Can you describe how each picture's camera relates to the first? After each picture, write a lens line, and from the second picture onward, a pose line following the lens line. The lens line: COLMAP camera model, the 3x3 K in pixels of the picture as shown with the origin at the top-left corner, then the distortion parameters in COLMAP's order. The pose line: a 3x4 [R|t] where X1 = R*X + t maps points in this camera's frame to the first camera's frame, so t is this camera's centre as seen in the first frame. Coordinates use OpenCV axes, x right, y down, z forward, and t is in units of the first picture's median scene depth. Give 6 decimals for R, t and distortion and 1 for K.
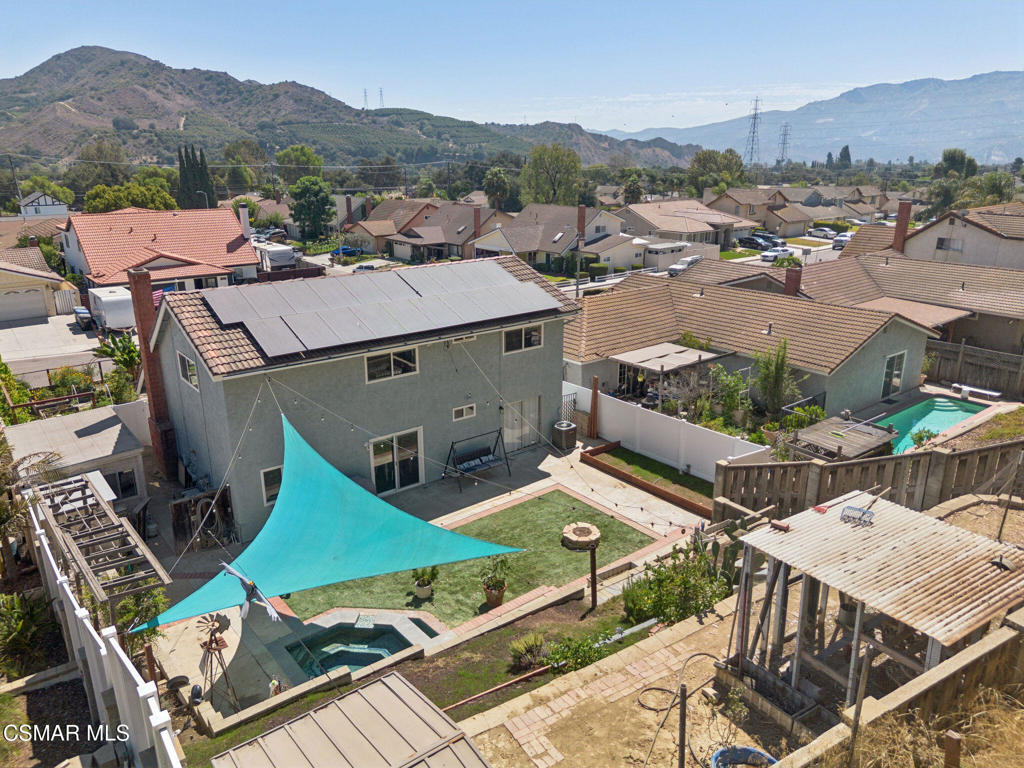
lens RADIAL K [[734.7, 0, 505.2], [0, 734.7, 377.5], [0, 0, 1]] dist [0.053729, -0.051411]
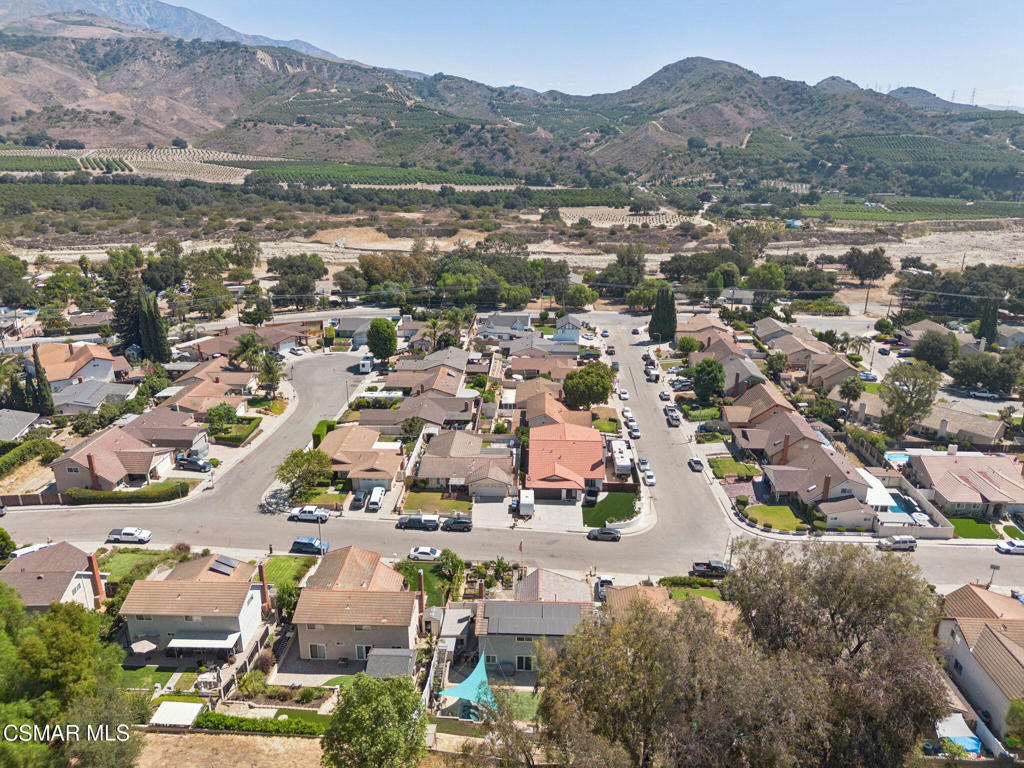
lens RADIAL K [[738.8, 0, 518.6], [0, 738.8, 378.9], [0, 0, 1]] dist [0.044329, -0.044901]
pose [[0.762542, 0.220575, -0.608175, 0.511654], [-0.196706, 0.974623, 0.106846, -0.476738], [0.616309, 0.038157, 0.786580, -0.529376]]
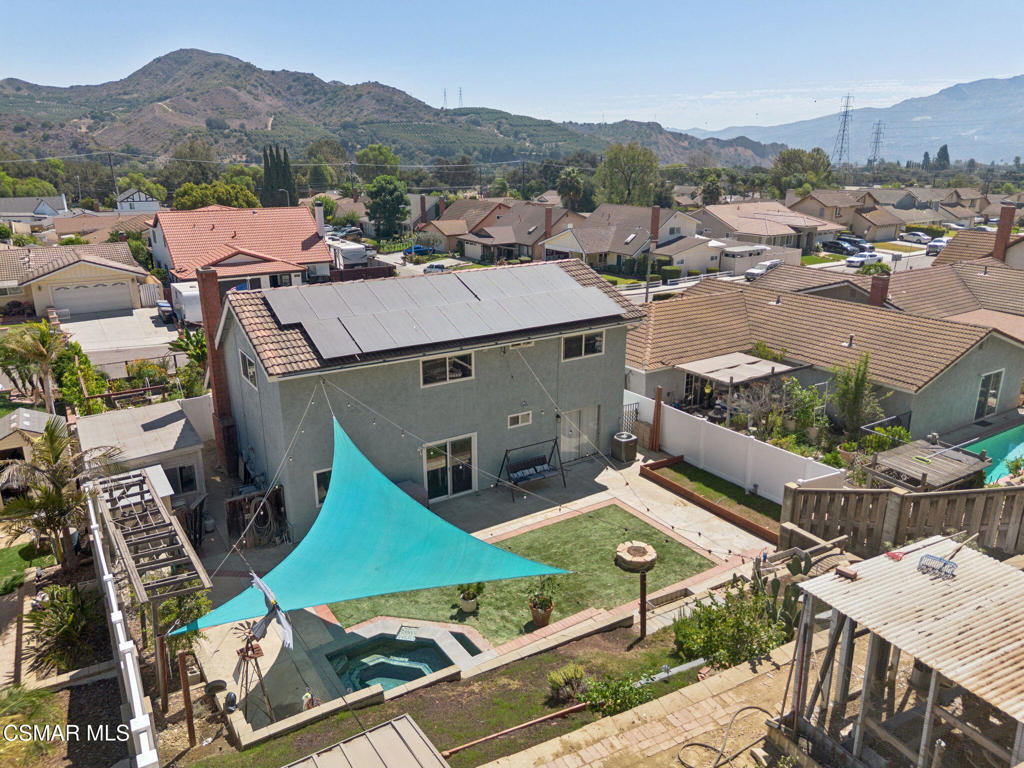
lens RADIAL K [[734.7, 0, 505.2], [0, 734.7, 377.5], [0, 0, 1]] dist [0.053729, -0.051411]
pose [[0.994909, 0.031306, -0.095794, 0.014420], [-0.031174, 0.999510, 0.002882, -0.009629], [0.095837, 0.000119, 0.995397, 0.024310]]
